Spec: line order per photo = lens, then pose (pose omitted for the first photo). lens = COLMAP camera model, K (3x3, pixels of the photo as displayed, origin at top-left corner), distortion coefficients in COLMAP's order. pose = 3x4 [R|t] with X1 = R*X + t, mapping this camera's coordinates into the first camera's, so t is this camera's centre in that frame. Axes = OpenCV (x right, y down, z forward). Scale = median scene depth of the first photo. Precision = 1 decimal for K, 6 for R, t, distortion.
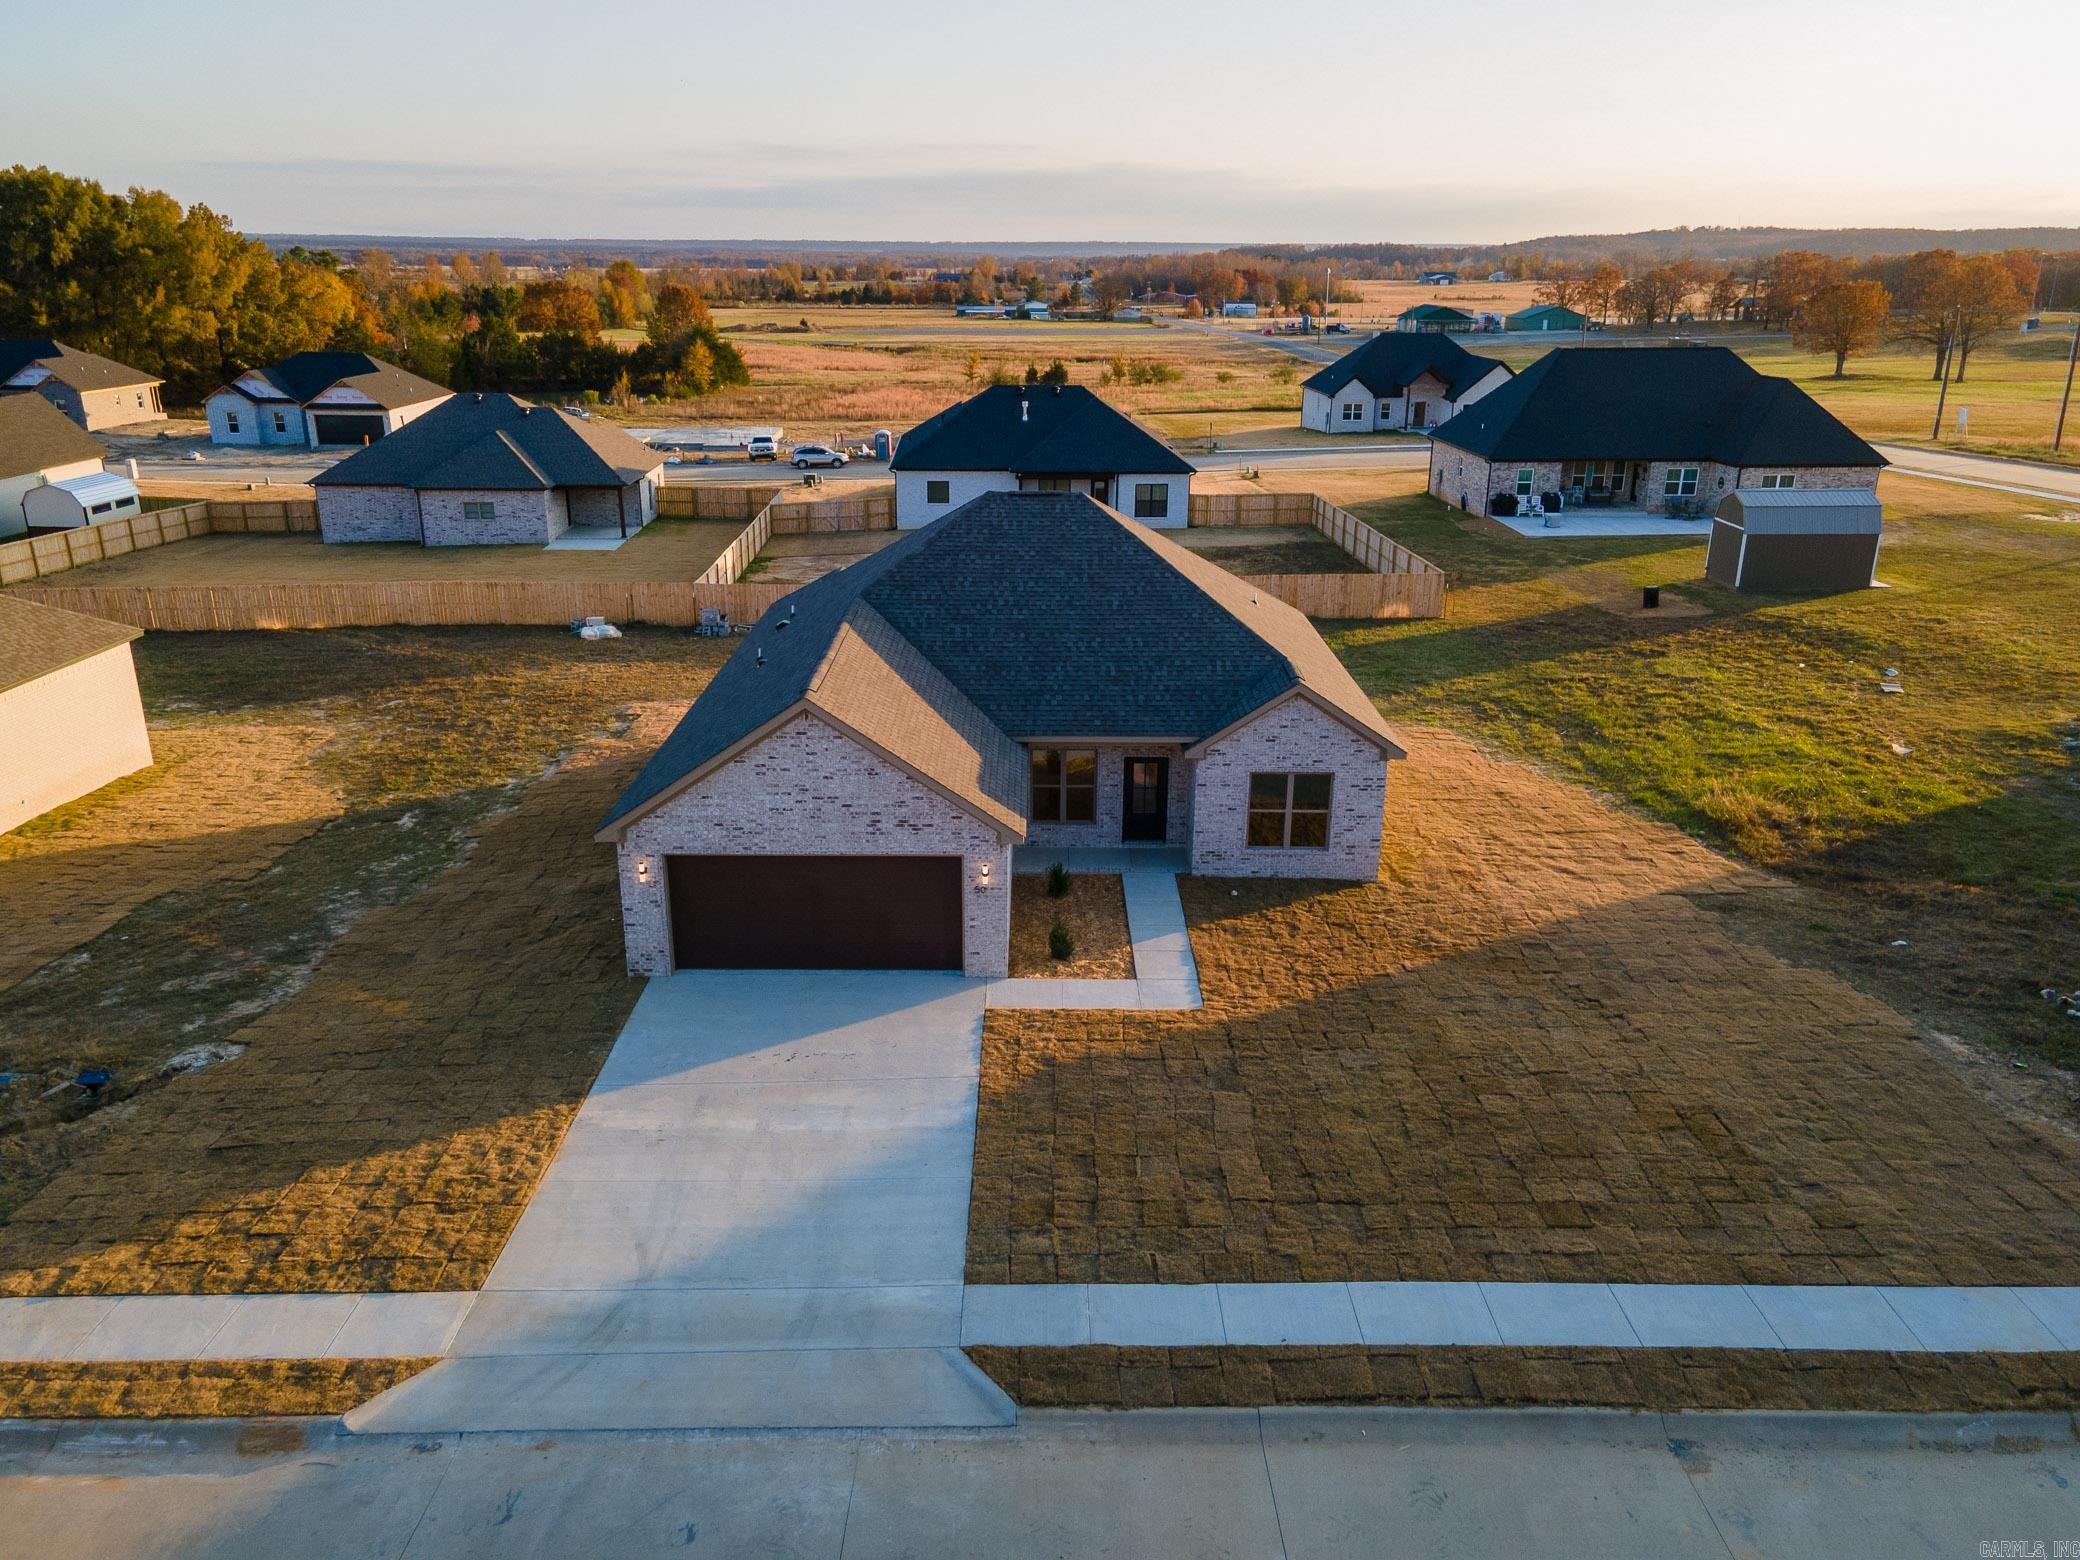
lens RADIAL K [[1514.4, 0, 1028.1], [0, 1514.4, 769.6], [0, 0, 1]] dist [0.032483, 0.034122]
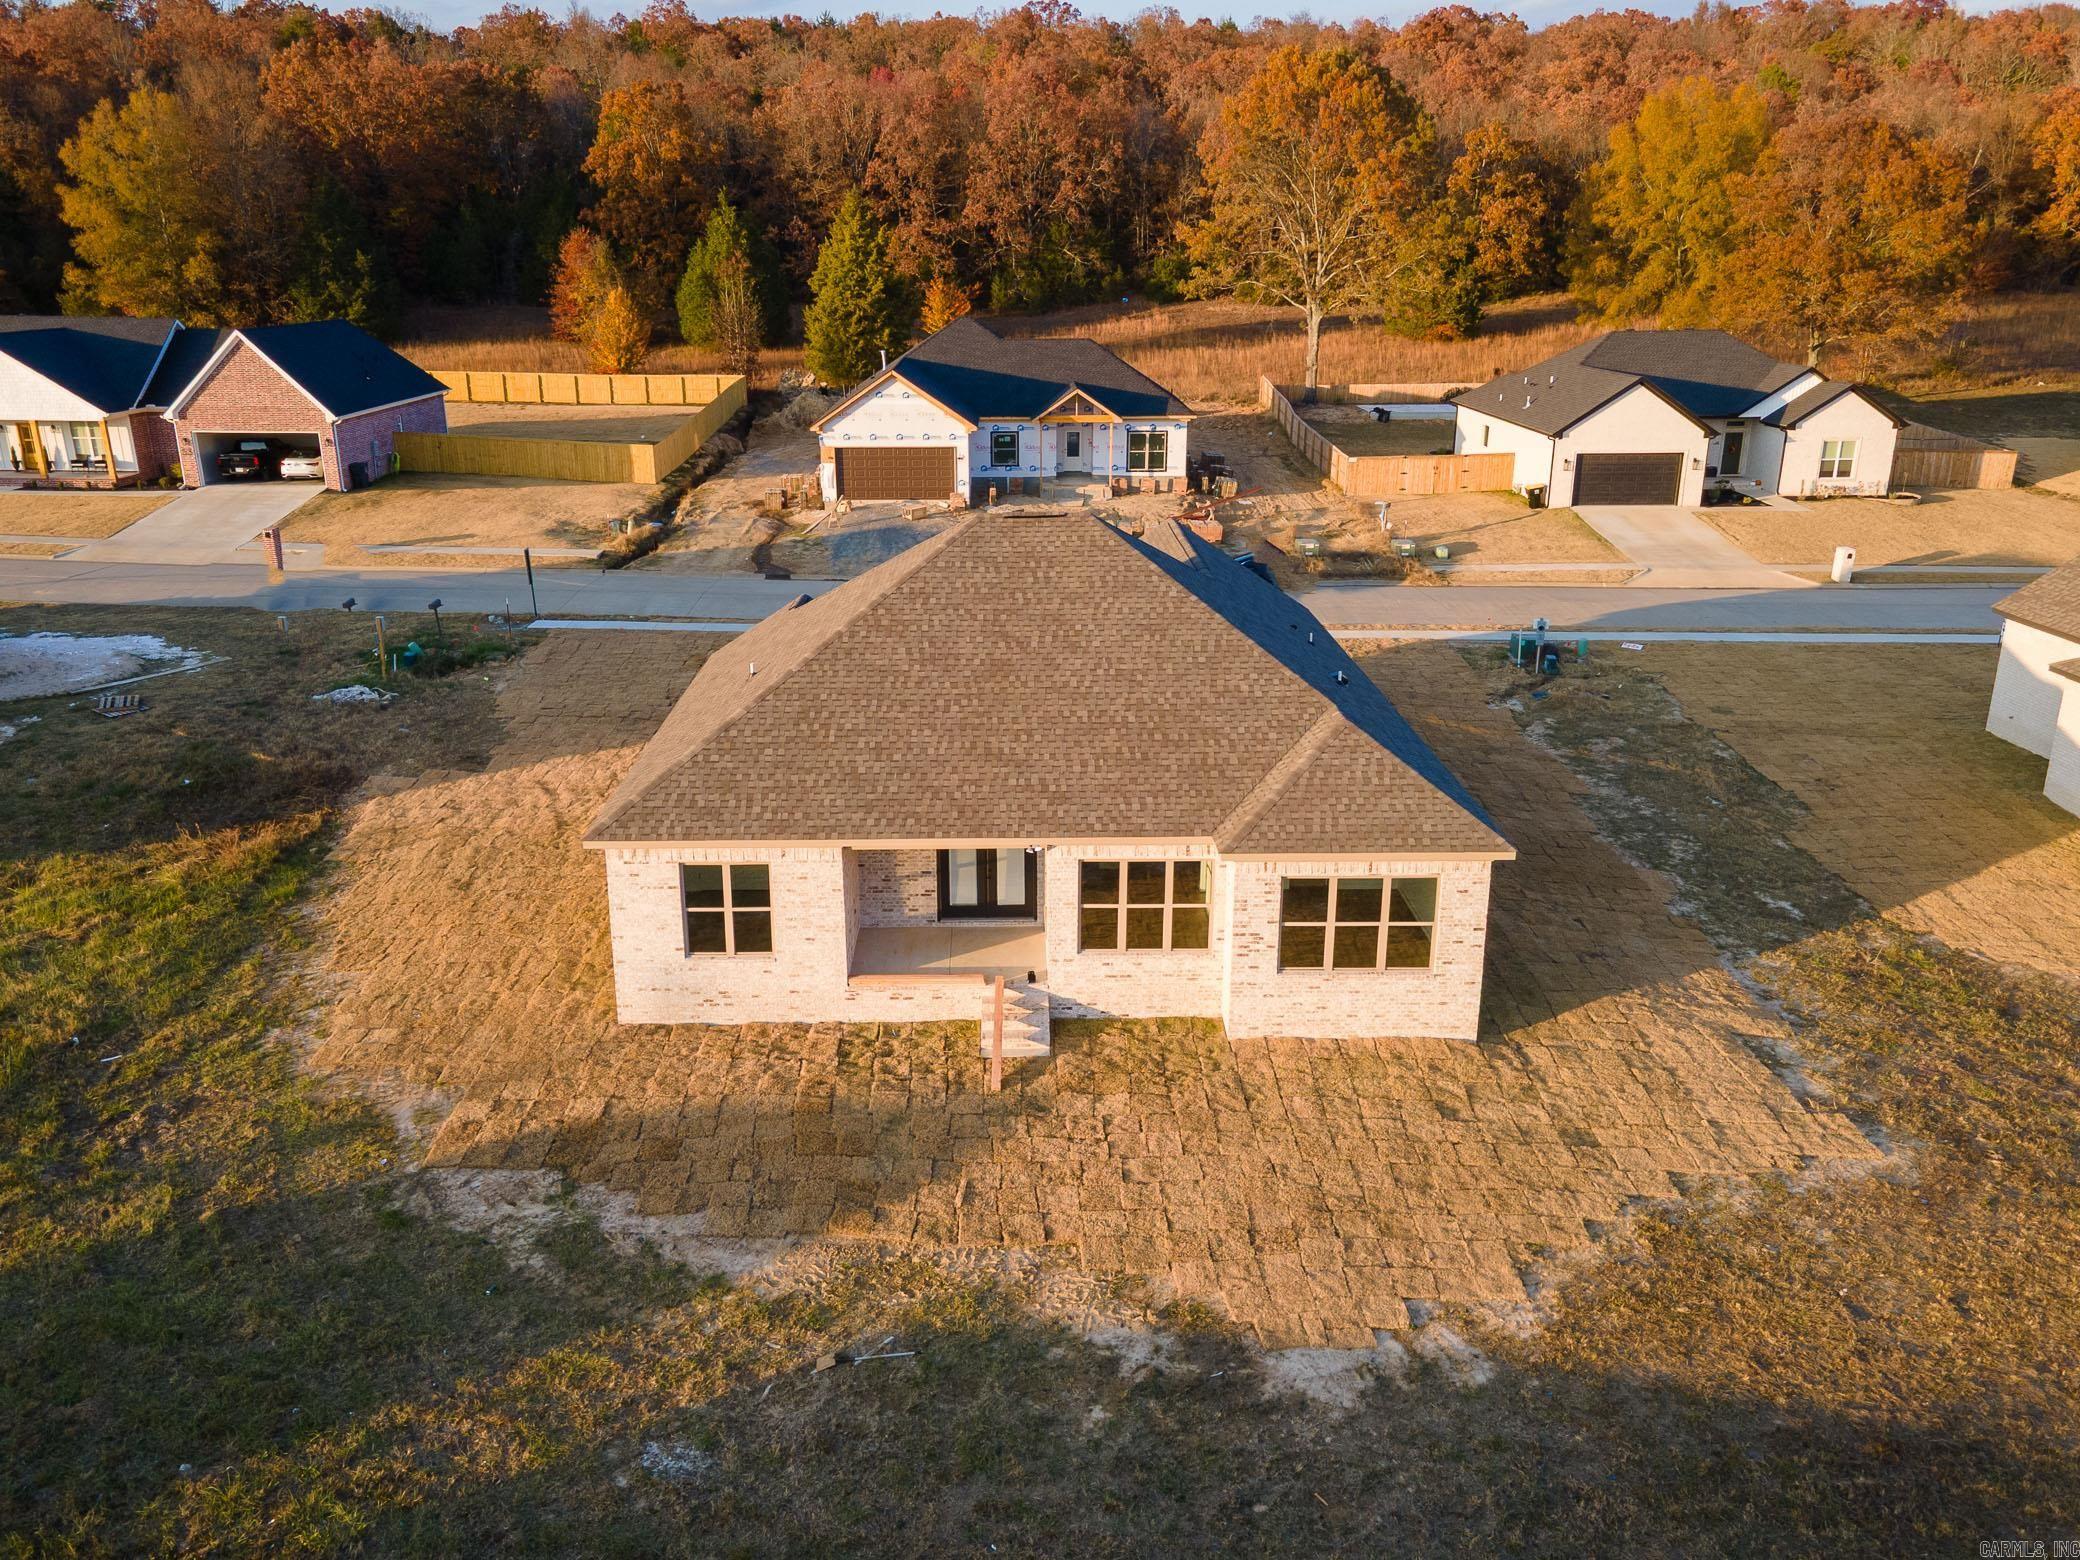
lens RADIAL K [[1628.4, 0, 1023.4], [0, 1628.4, 769.4], [0, 0, 1]] dist [0.023548, 0.046143]
pose [[-0.999777, 0.003112, -0.020878, 0.032545], [-0.009859, 0.805696, 0.592247, -0.624750], [0.018664, 0.592321, -0.805486, 1.876310]]
